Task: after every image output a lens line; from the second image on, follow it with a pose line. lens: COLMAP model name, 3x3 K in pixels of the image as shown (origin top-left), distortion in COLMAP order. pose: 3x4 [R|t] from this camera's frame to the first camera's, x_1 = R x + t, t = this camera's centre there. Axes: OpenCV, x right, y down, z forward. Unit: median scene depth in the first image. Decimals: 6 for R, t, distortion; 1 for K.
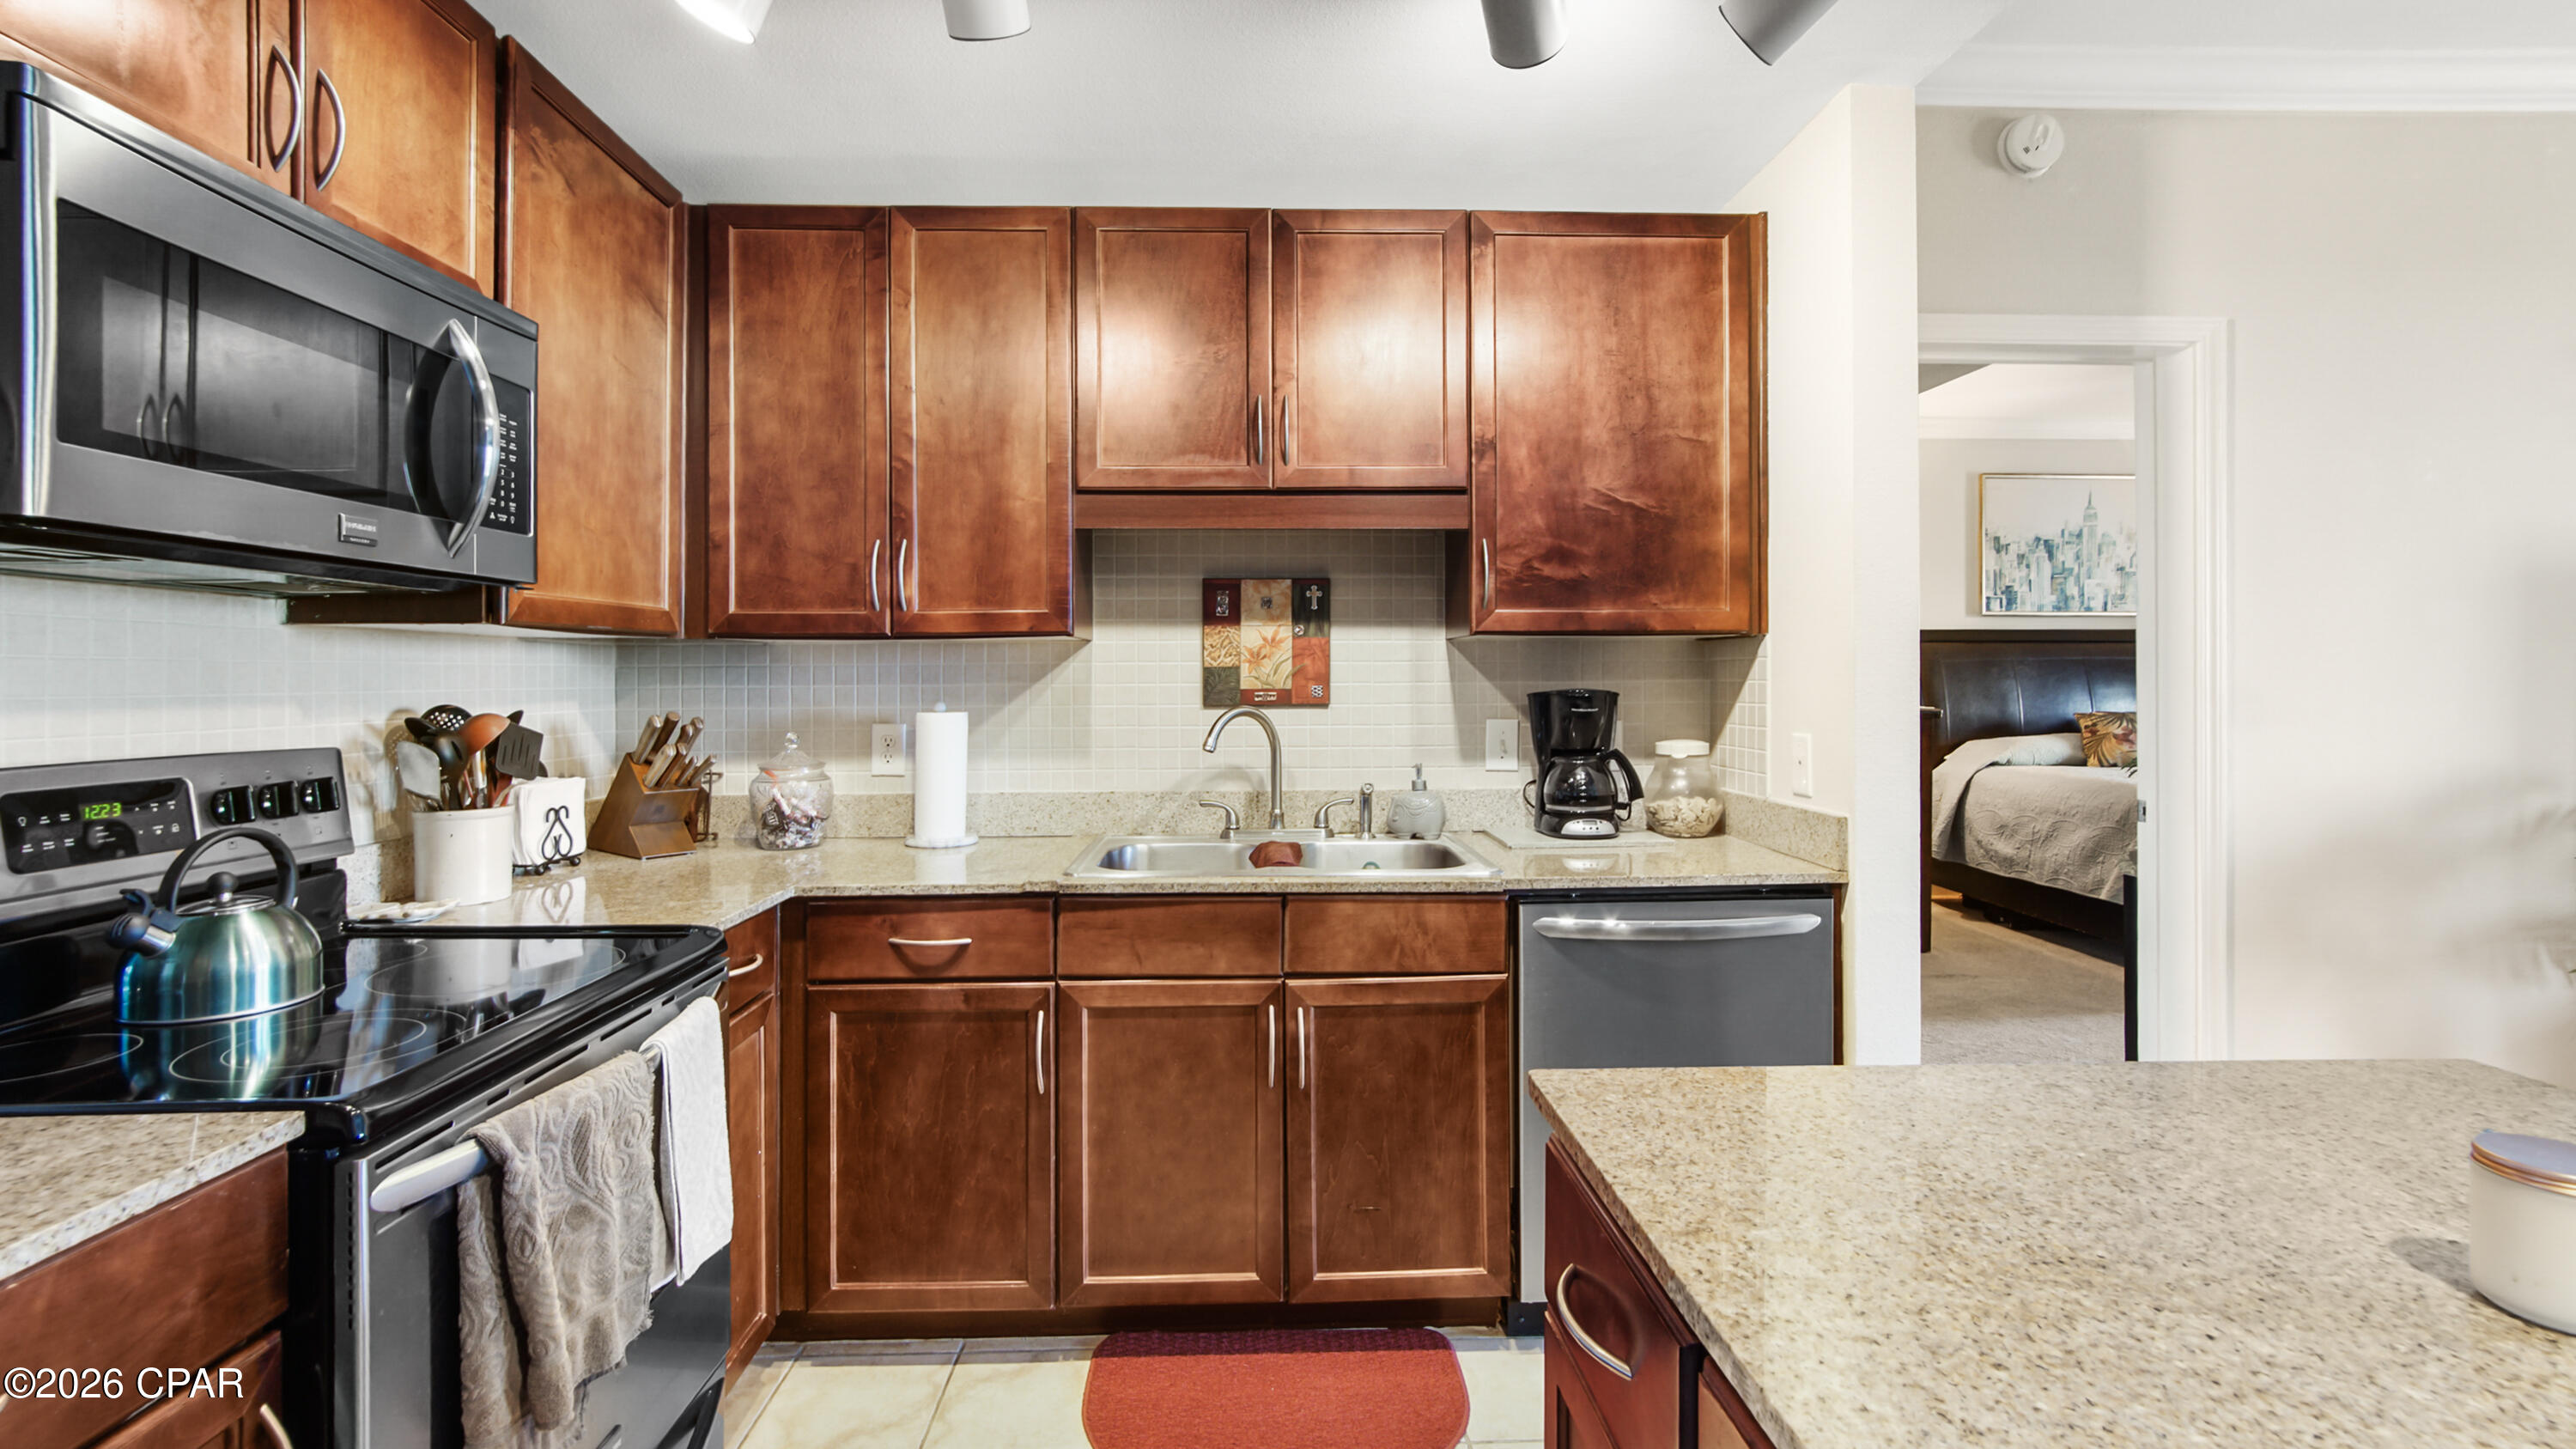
lens RADIAL K [[1147.2, 0, 1295.7], [0, 1147.2, 680.7], [0, 0, 1]] dist [-0.008064, 0.001124]
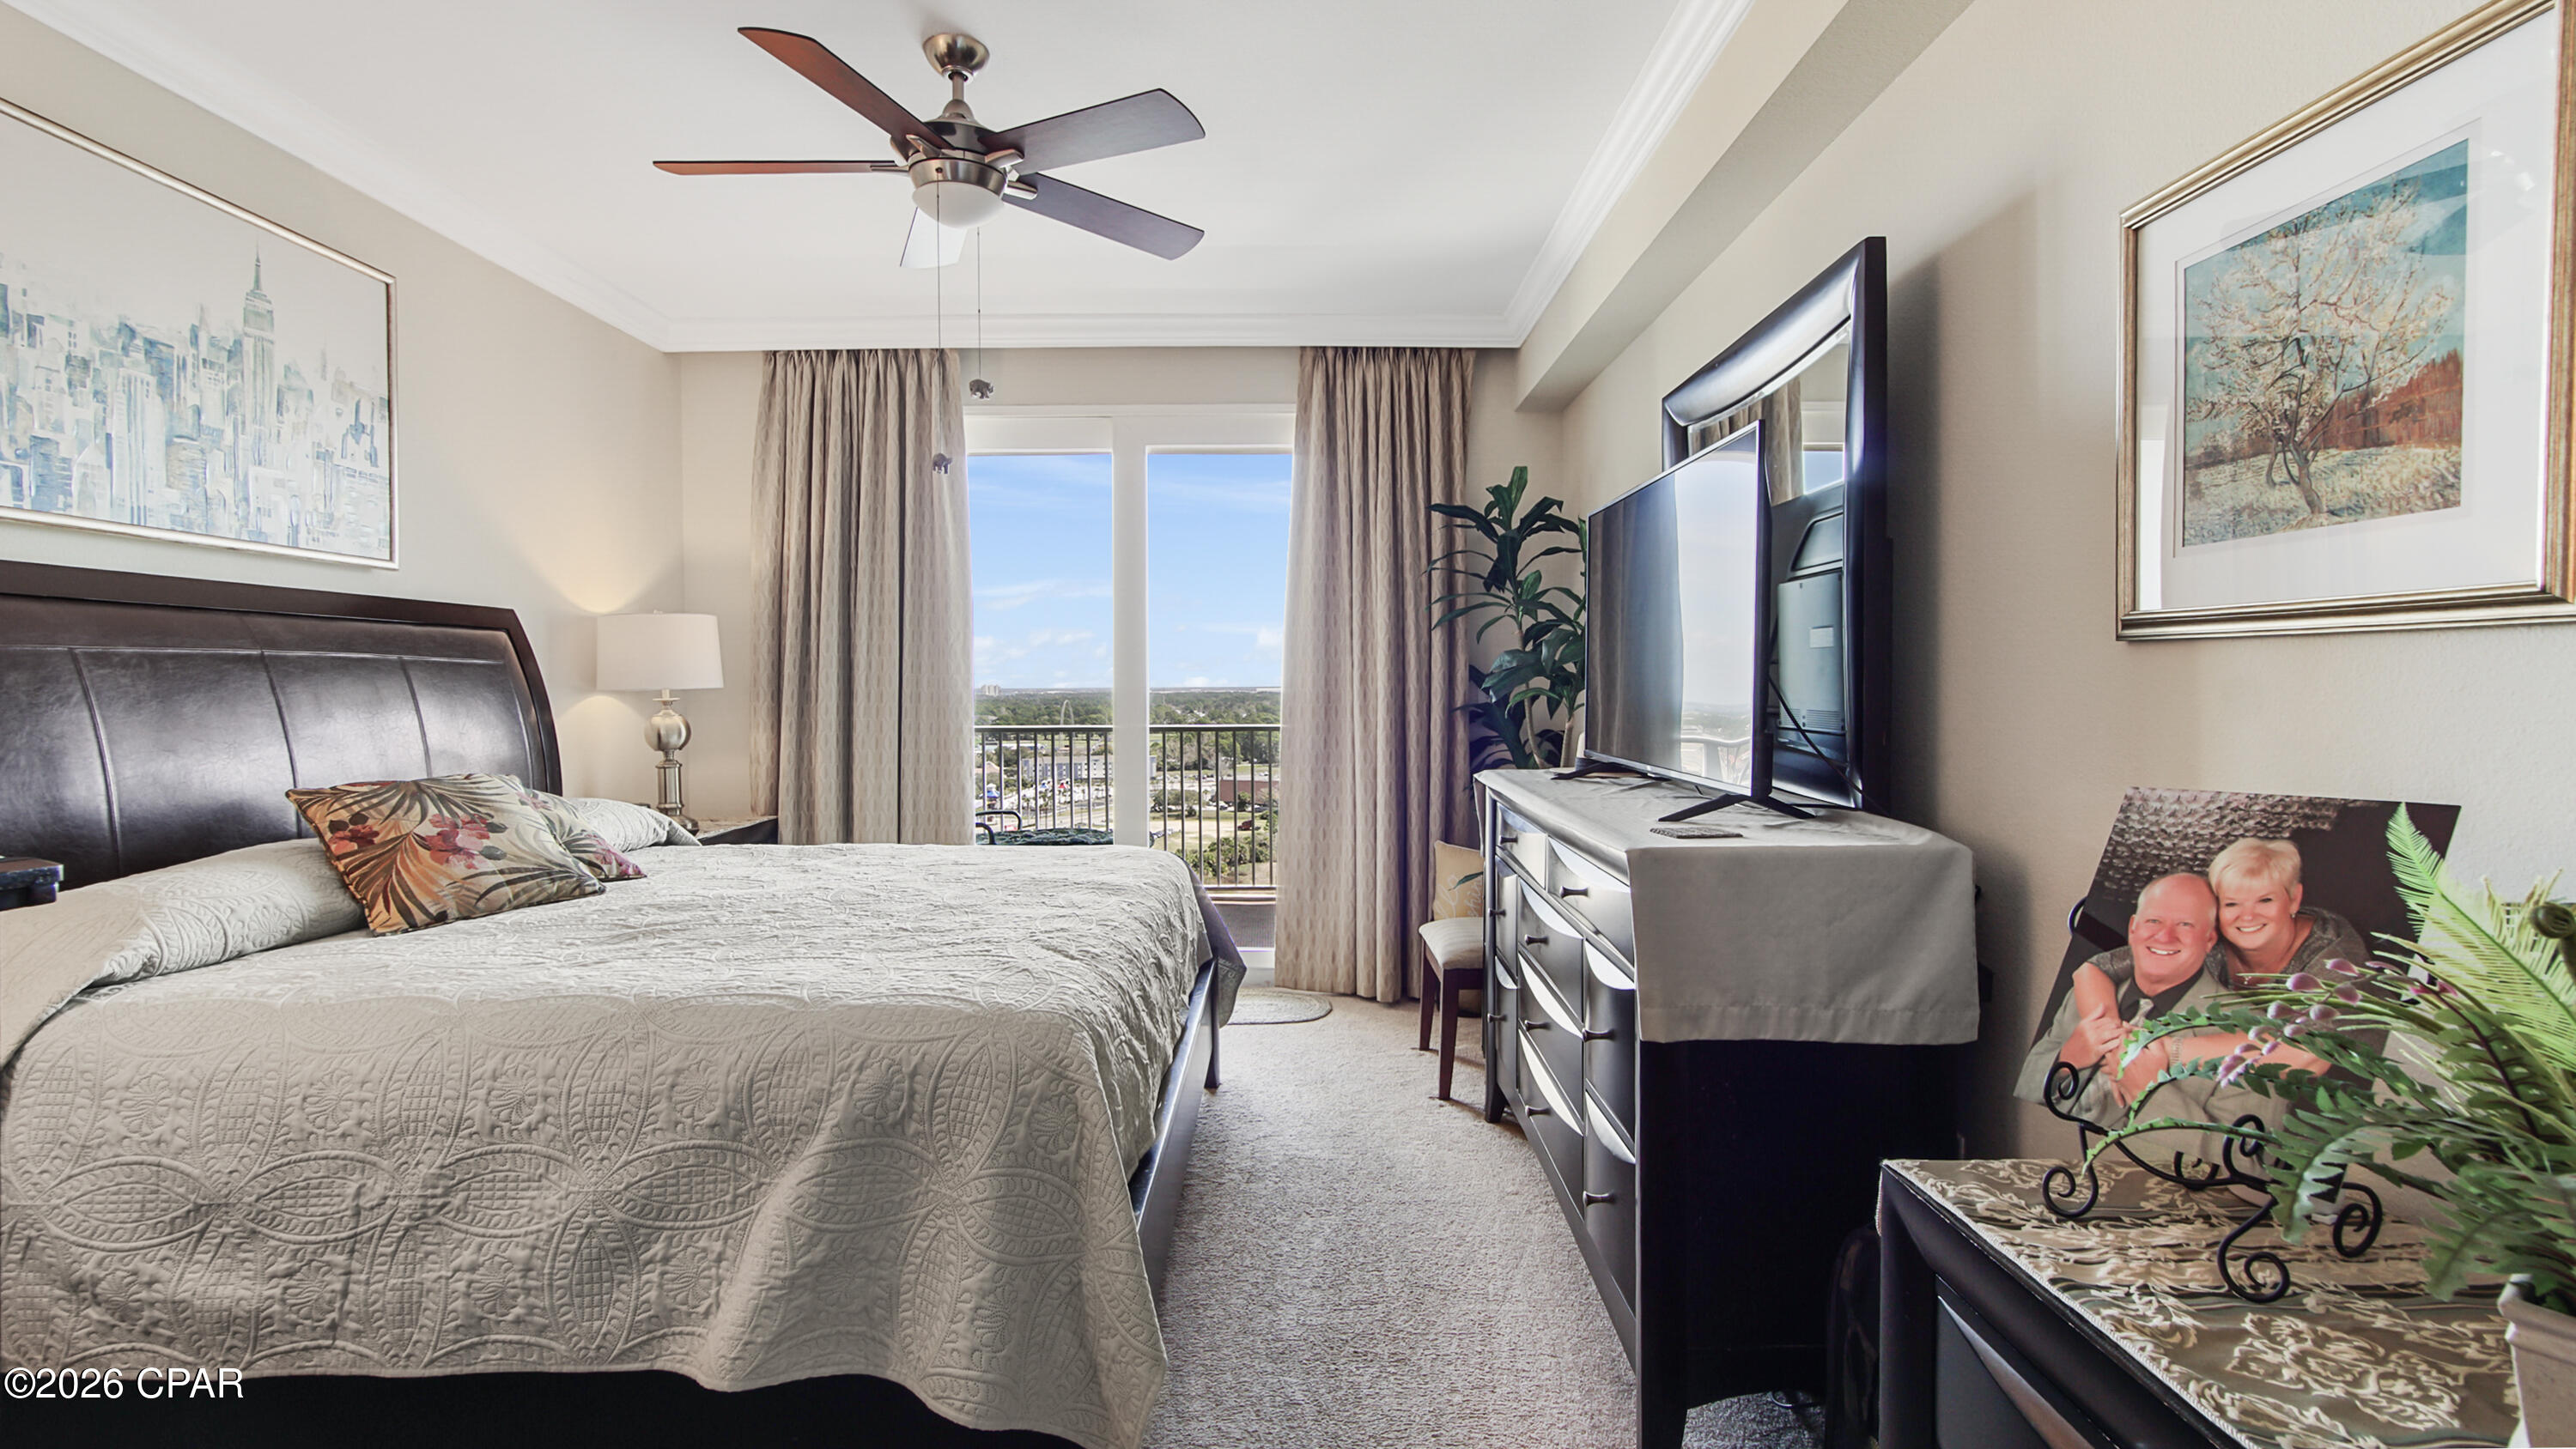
lens RADIAL K [[1146.8, 0, 1304.1], [0, 1146.8, 711.9], [0, 0, 1]] dist [-0.008064, 0.001124]
pose [[0.036213, -0.018275, 0.999177, 0.289645], [0.006379, 0.999817, 0.018055, -0.003405], [-0.999324, 0.005720, 0.036323, 0.603790]]
